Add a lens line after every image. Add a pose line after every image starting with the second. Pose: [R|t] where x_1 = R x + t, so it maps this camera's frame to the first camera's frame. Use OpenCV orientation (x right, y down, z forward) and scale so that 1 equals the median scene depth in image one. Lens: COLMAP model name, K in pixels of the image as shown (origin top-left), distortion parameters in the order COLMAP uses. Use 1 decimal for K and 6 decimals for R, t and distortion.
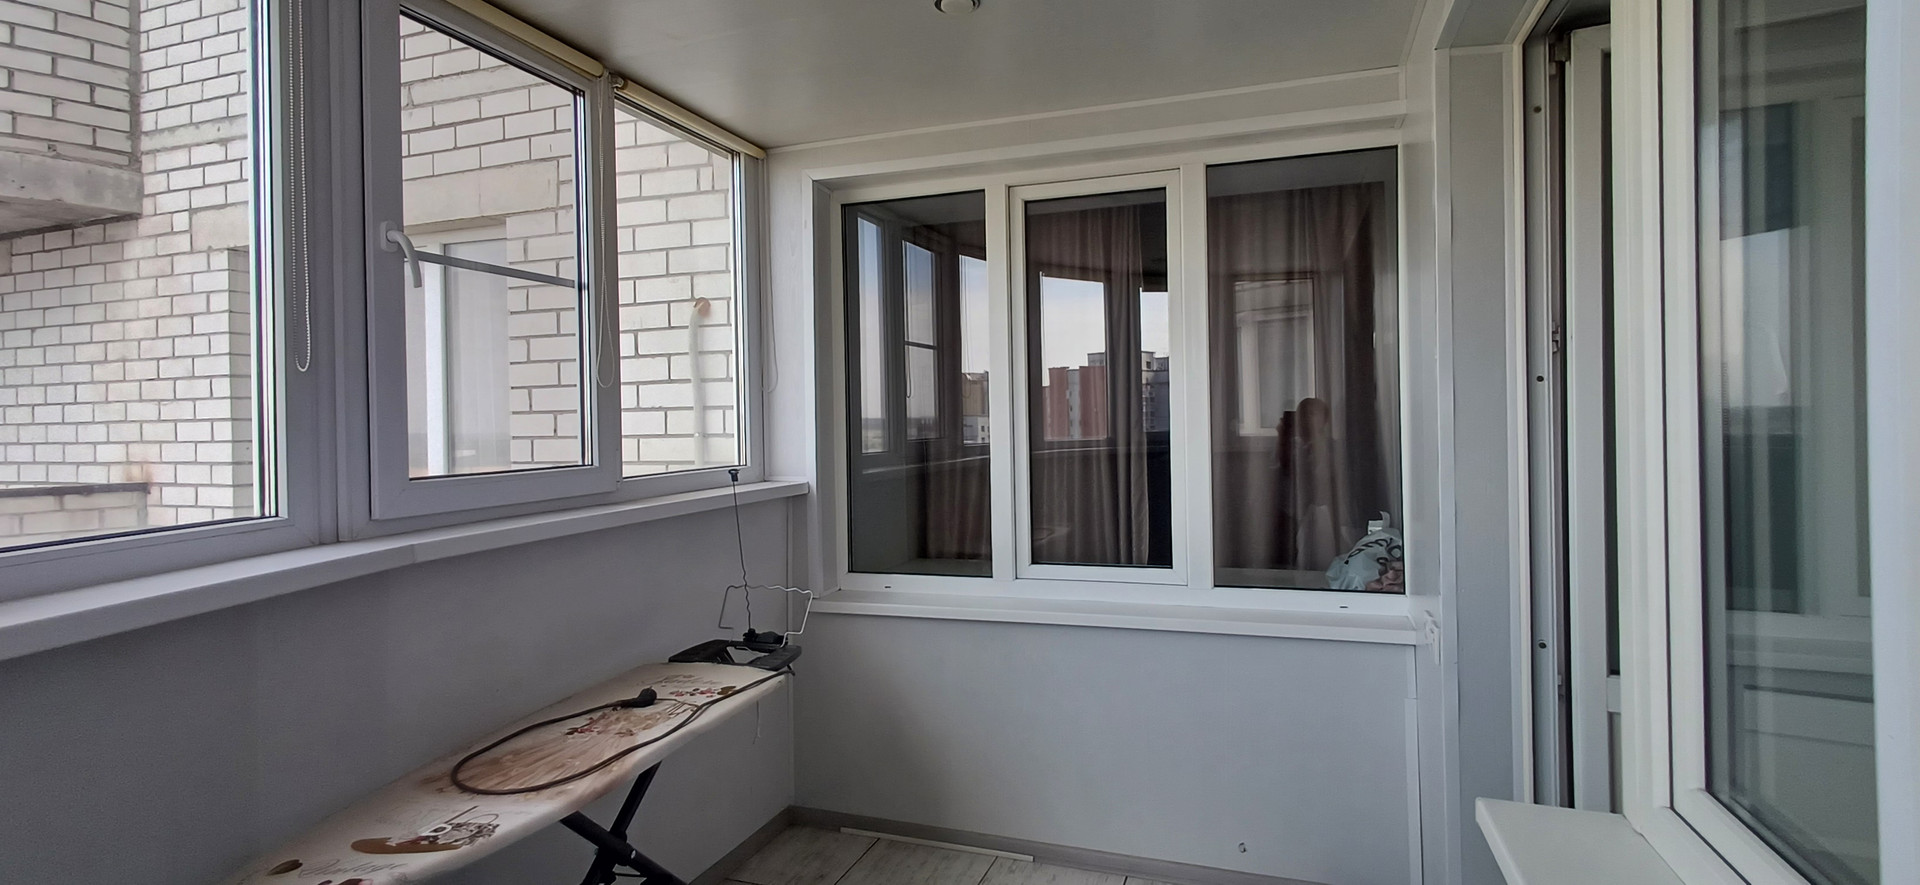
lens RADIAL K [[879.8, 0, 989.6], [0, 879.8, 447.6], [0, 0, 1]] dist [0.000795, -0.002871]
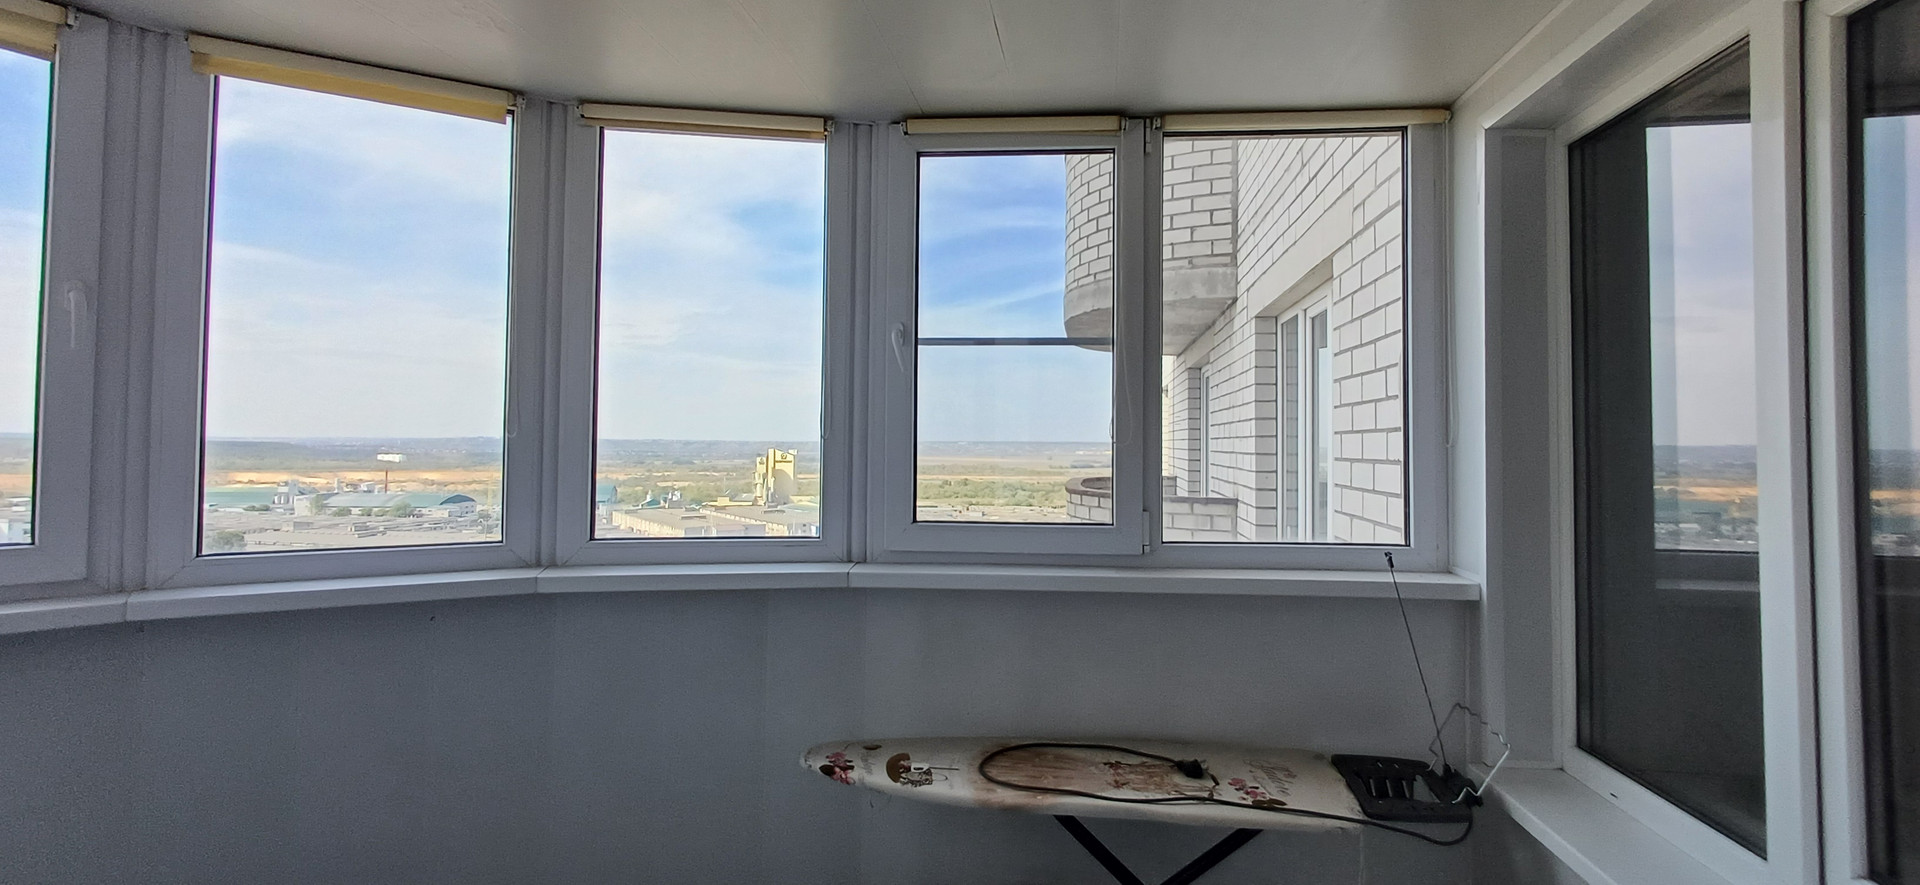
lens RADIAL K [[879.8, 0, 1001.9], [0, 879.8, 422.4], [0, 0, 1]] dist [0.000795, -0.002871]
pose [[0.225093, -0.003793, -0.974330, 0.354331], [-0.041108, 0.999065, -0.013386, -0.058359], [0.973470, 0.043066, 0.224726, 0.493158]]
